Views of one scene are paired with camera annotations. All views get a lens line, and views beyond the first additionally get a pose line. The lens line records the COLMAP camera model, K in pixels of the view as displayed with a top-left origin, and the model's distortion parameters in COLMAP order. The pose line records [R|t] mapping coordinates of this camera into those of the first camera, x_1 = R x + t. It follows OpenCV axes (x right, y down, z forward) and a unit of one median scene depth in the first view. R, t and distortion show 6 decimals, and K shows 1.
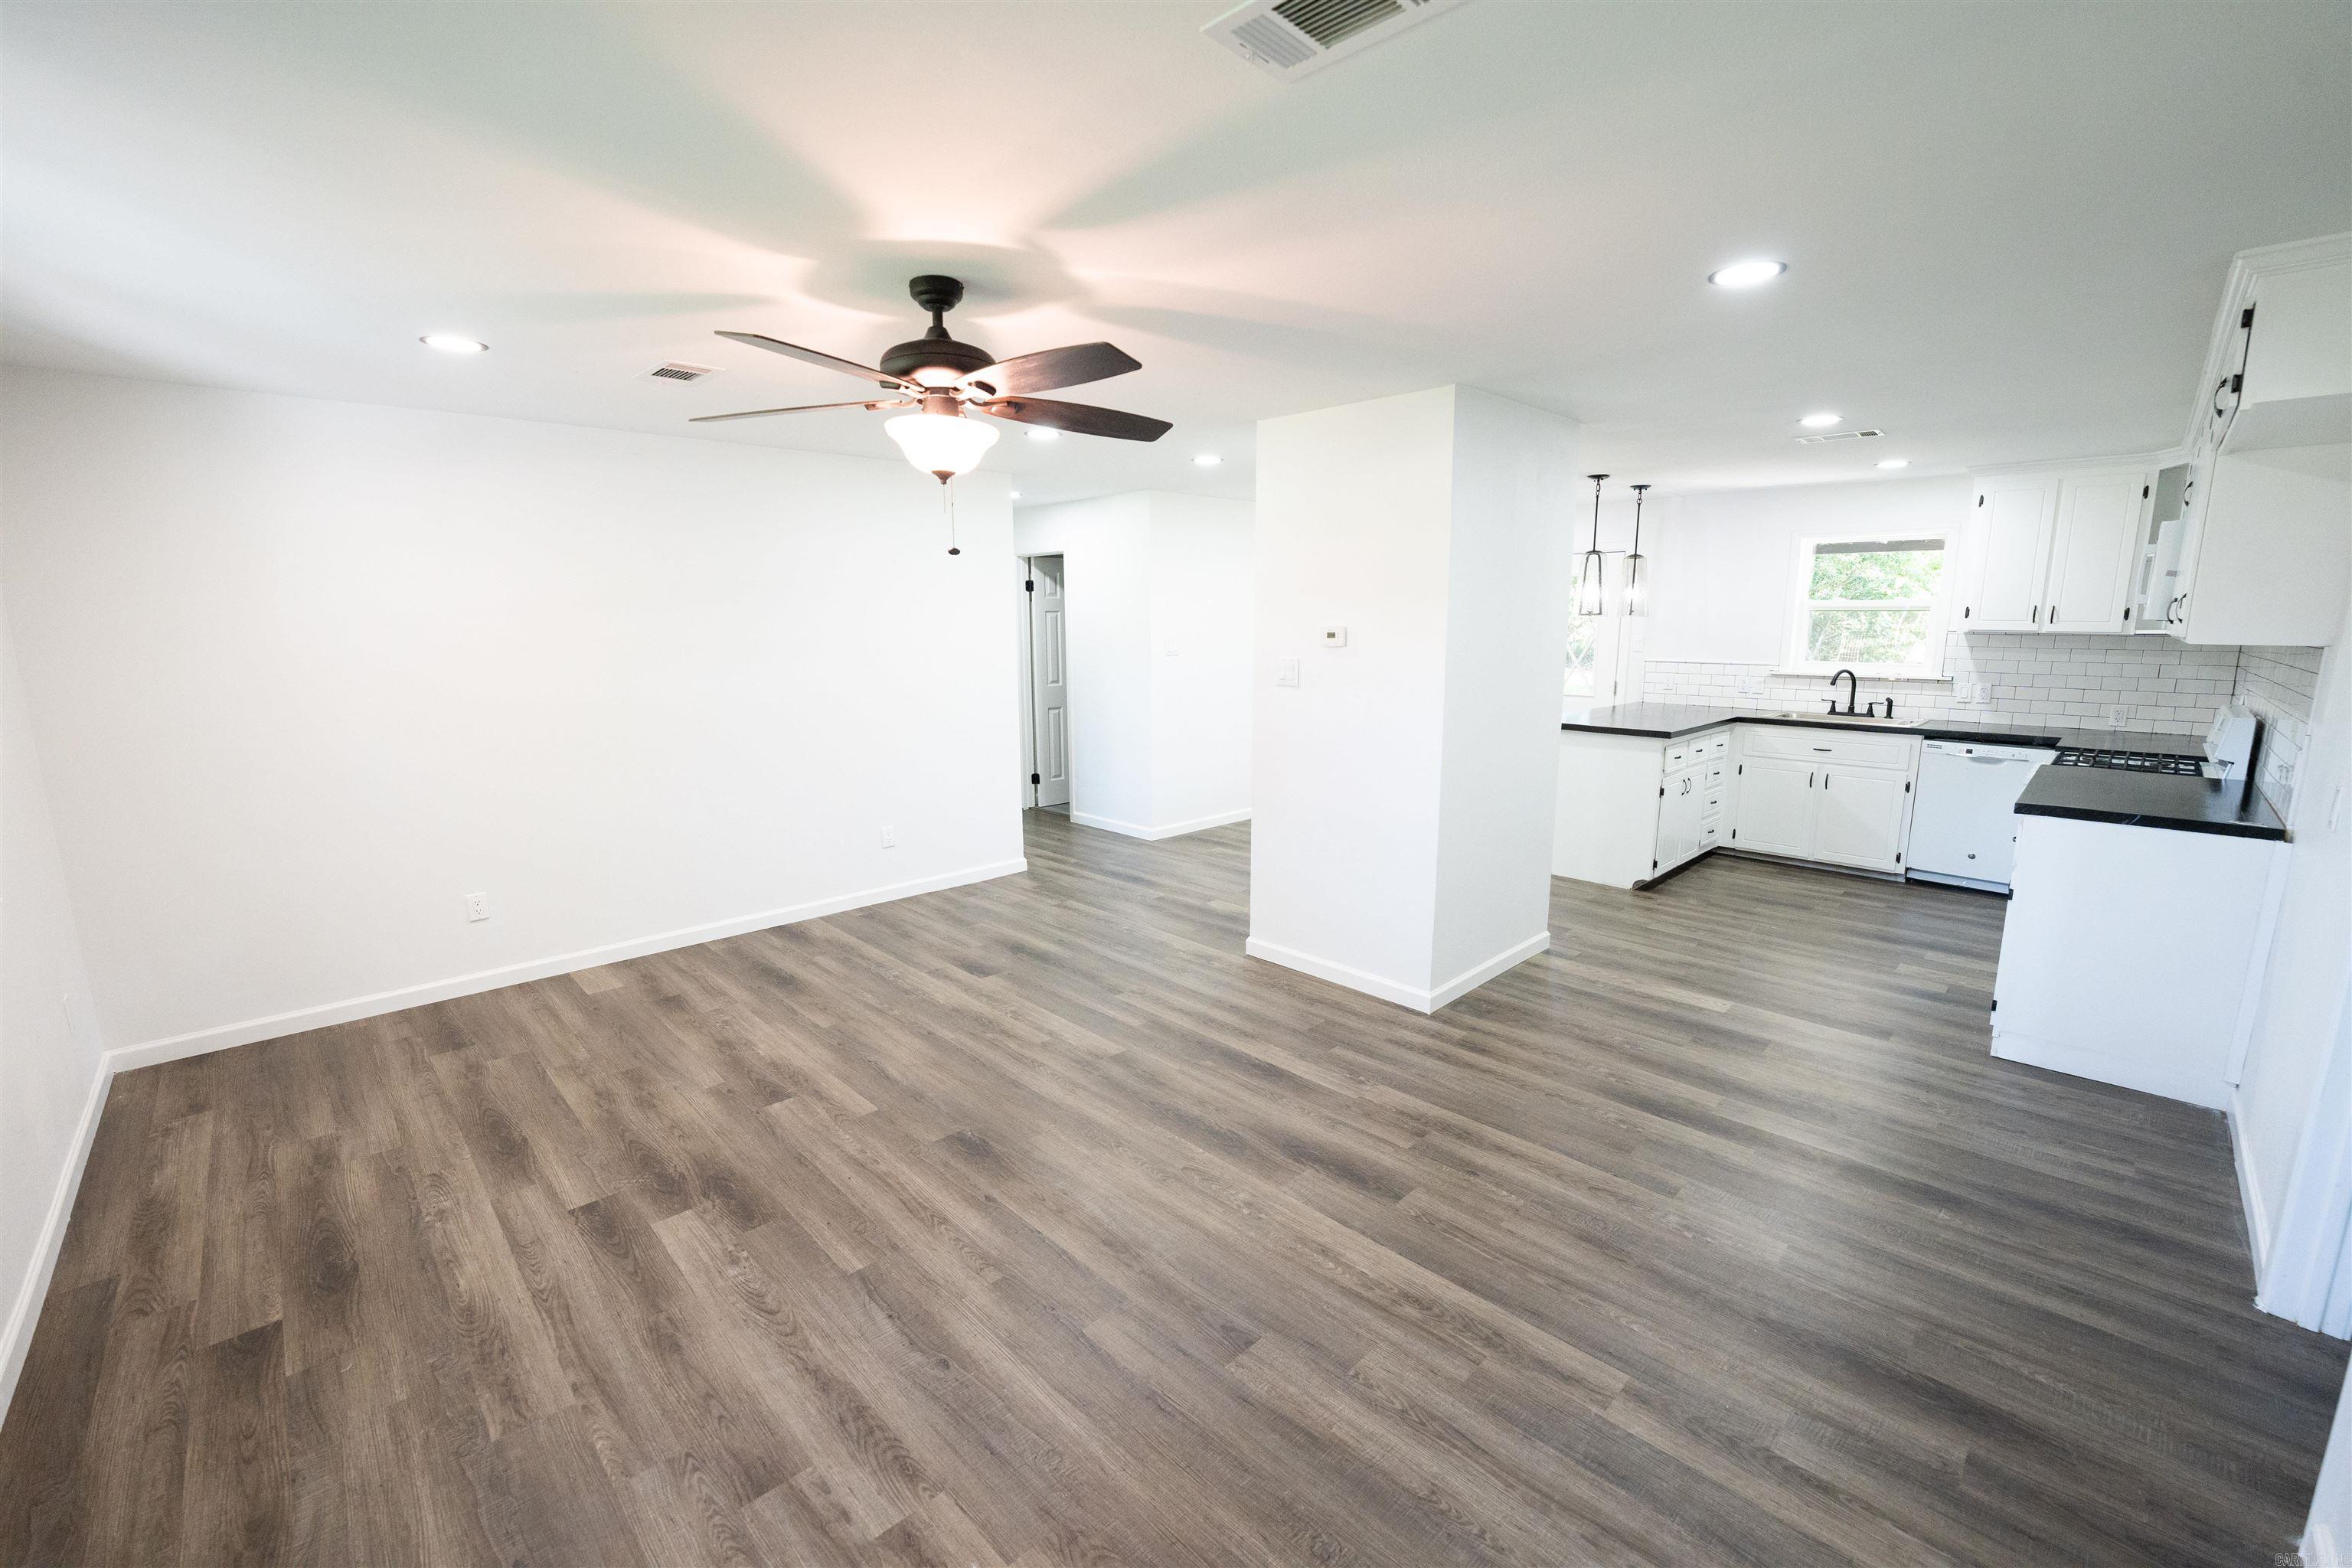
lens RADIAL K [[955.4, 0, 1178.8], [0, 955.4, 783.2], [0, 0, 1]] dist [-0.031190, 0.005073]
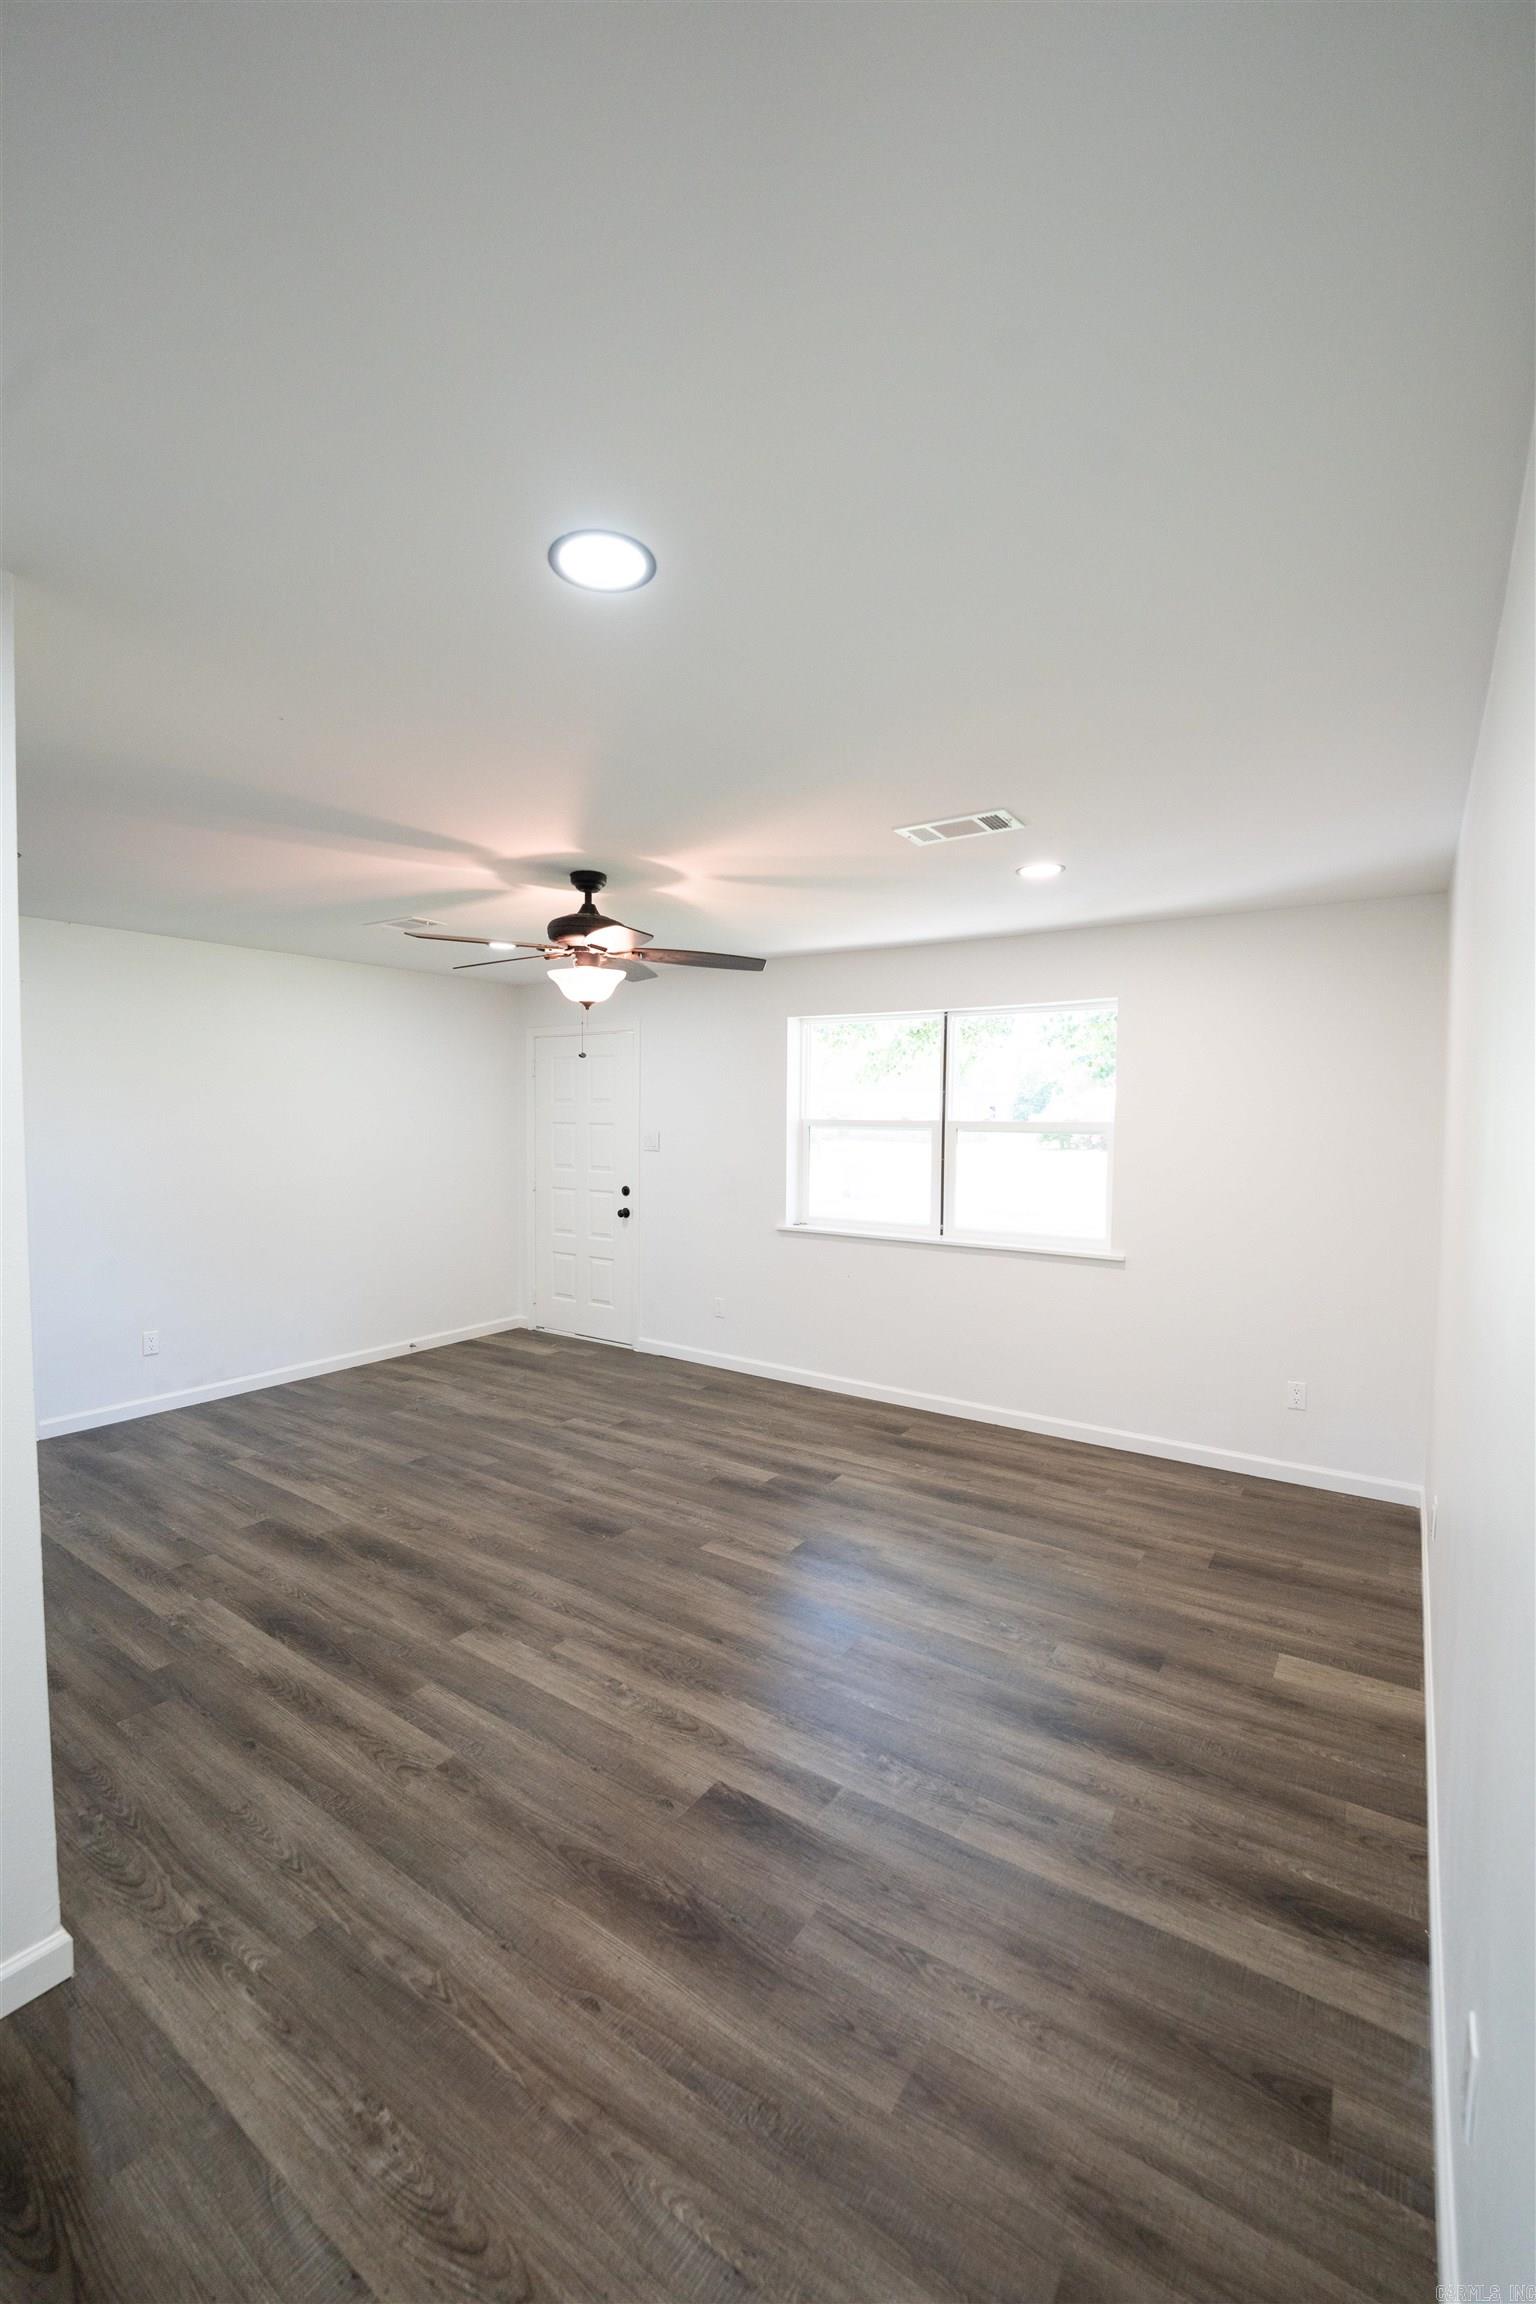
lens RADIAL K [[935.9, 0, 763.7], [0, 935.9, 1160.9], [0, 0, 1]] dist [-0.031190, 0.005073]
pose [[-0.981814, 0.007230, -0.189706, -0.139615], [-0.034783, 0.975509, 0.217193, -0.234212], [0.186631, 0.219842, -0.957517, 1.417144]]
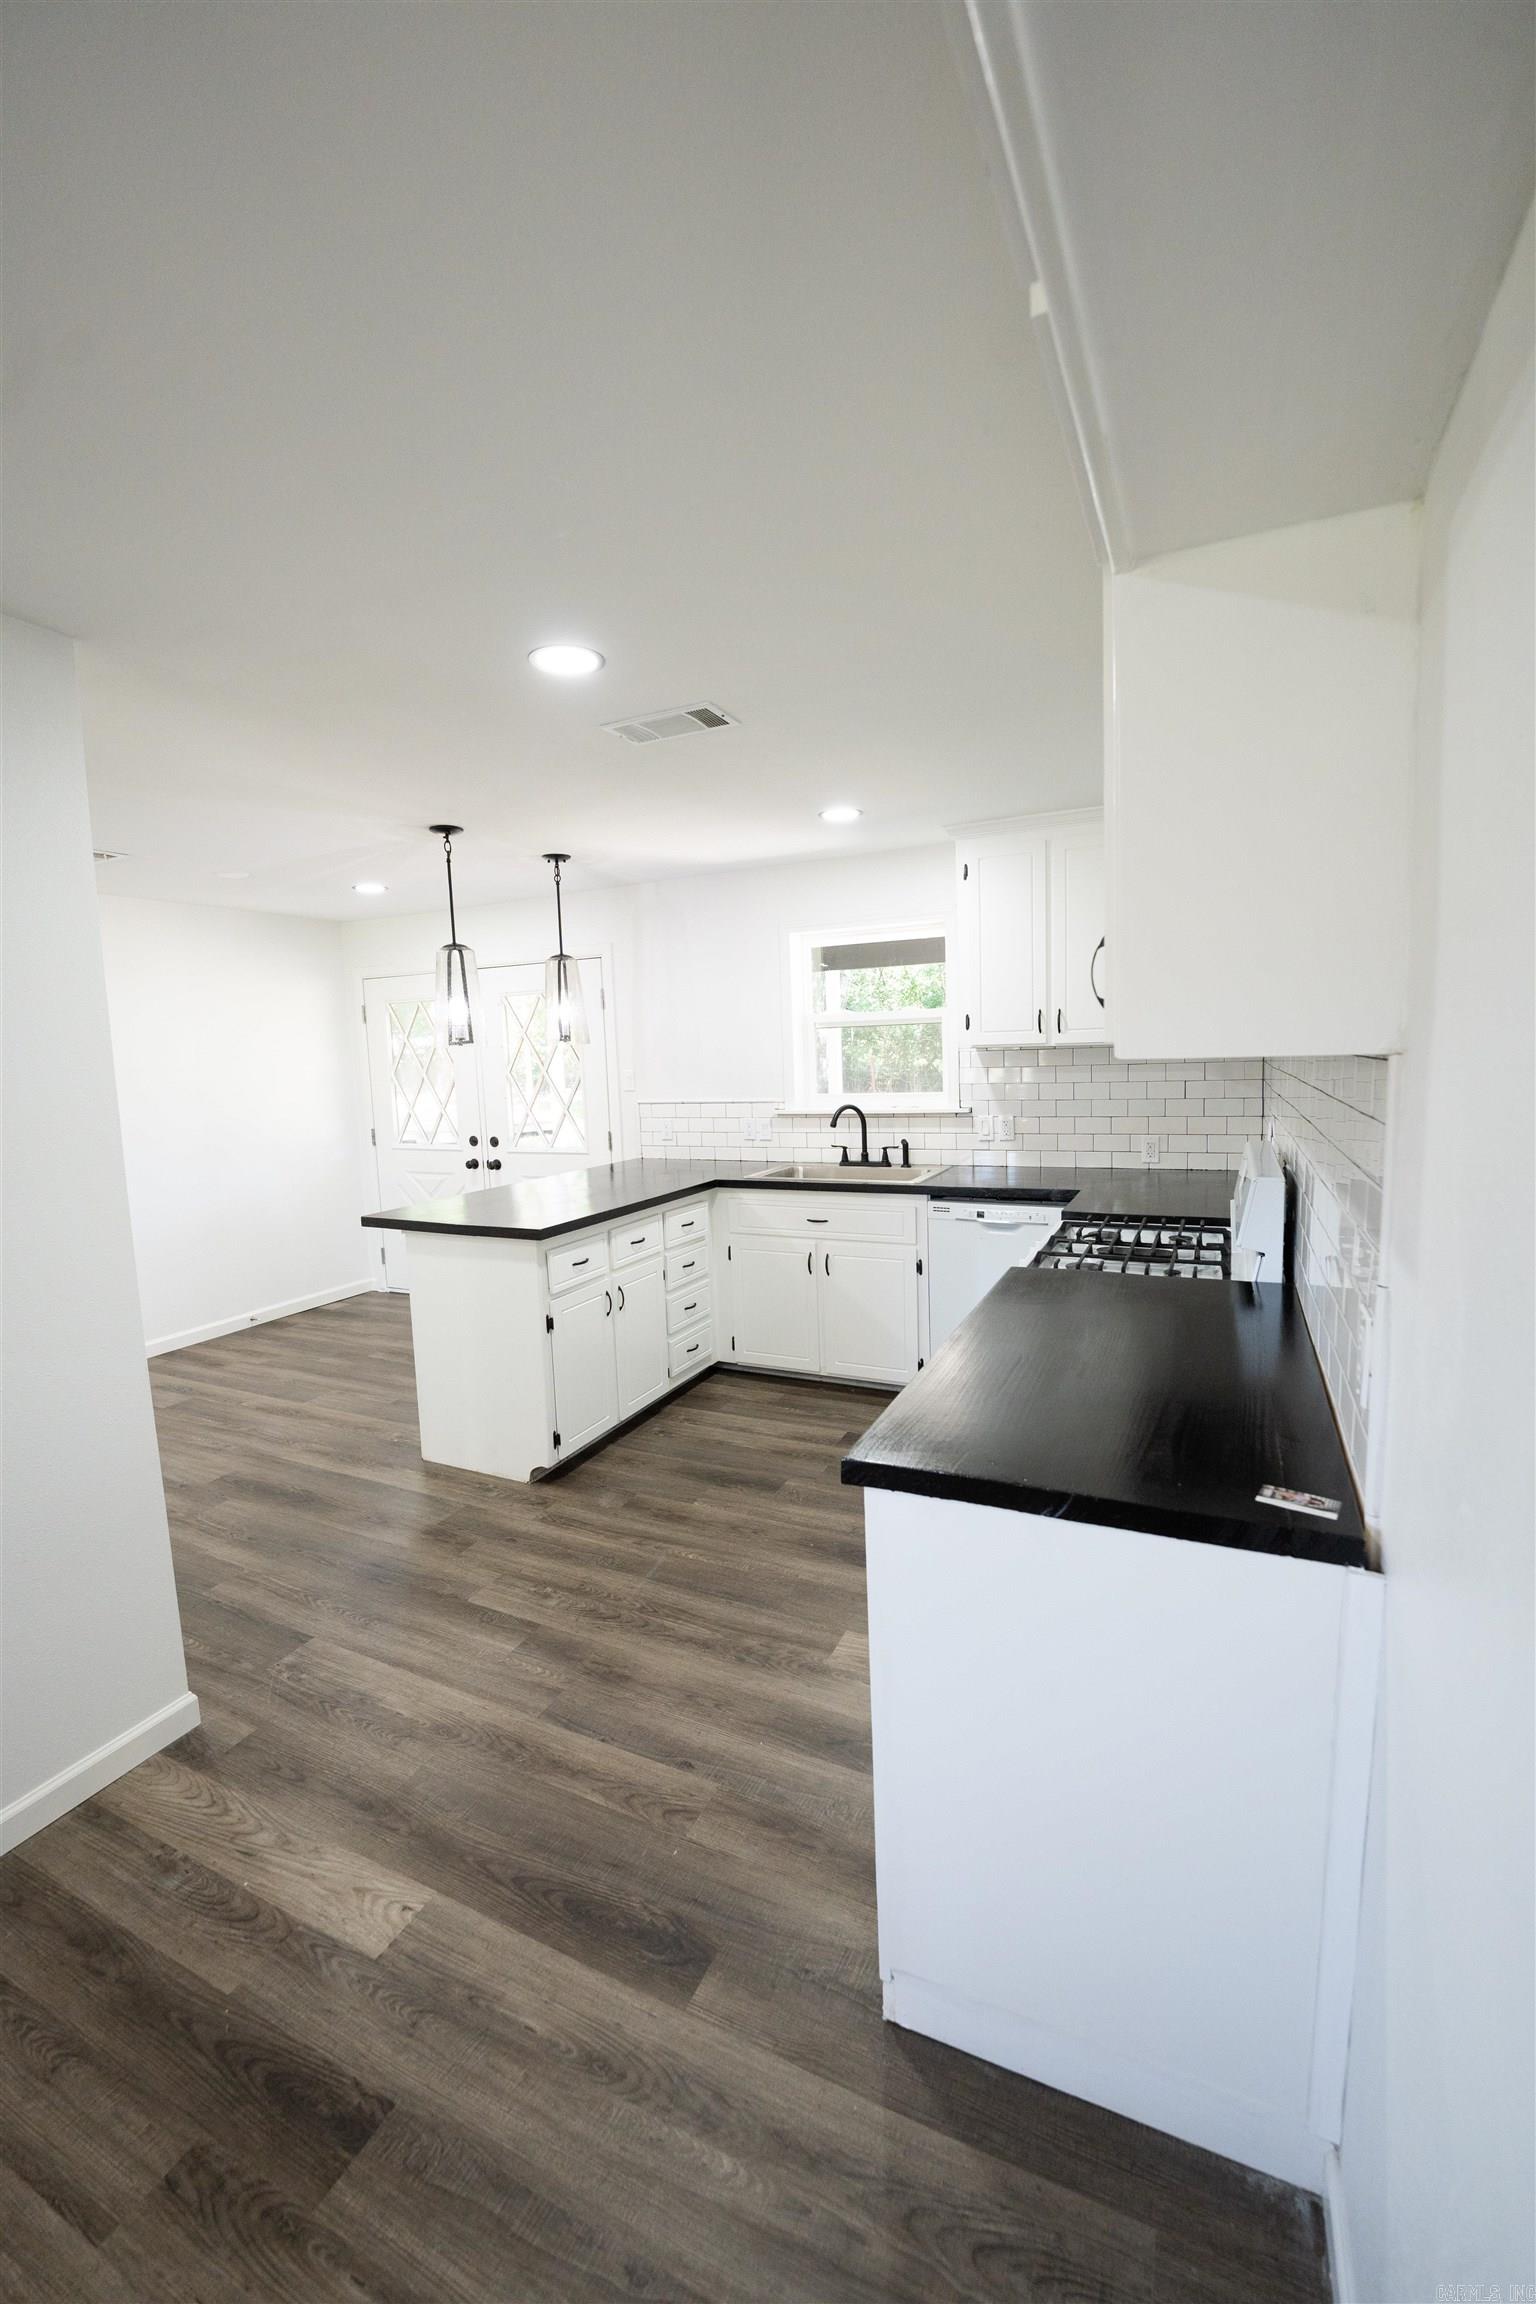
lens RADIAL K [[935.9, 0, 772.5], [0, 935.9, 1150.6], [0, 0, 1]] dist [-0.031190, 0.005073]
pose [[0.938434, -0.067318, 0.338836, 0.567899], [0.090767, 0.994417, -0.053822, -0.072347], [-0.333321, 0.081263, 0.939305, 0.474257]]
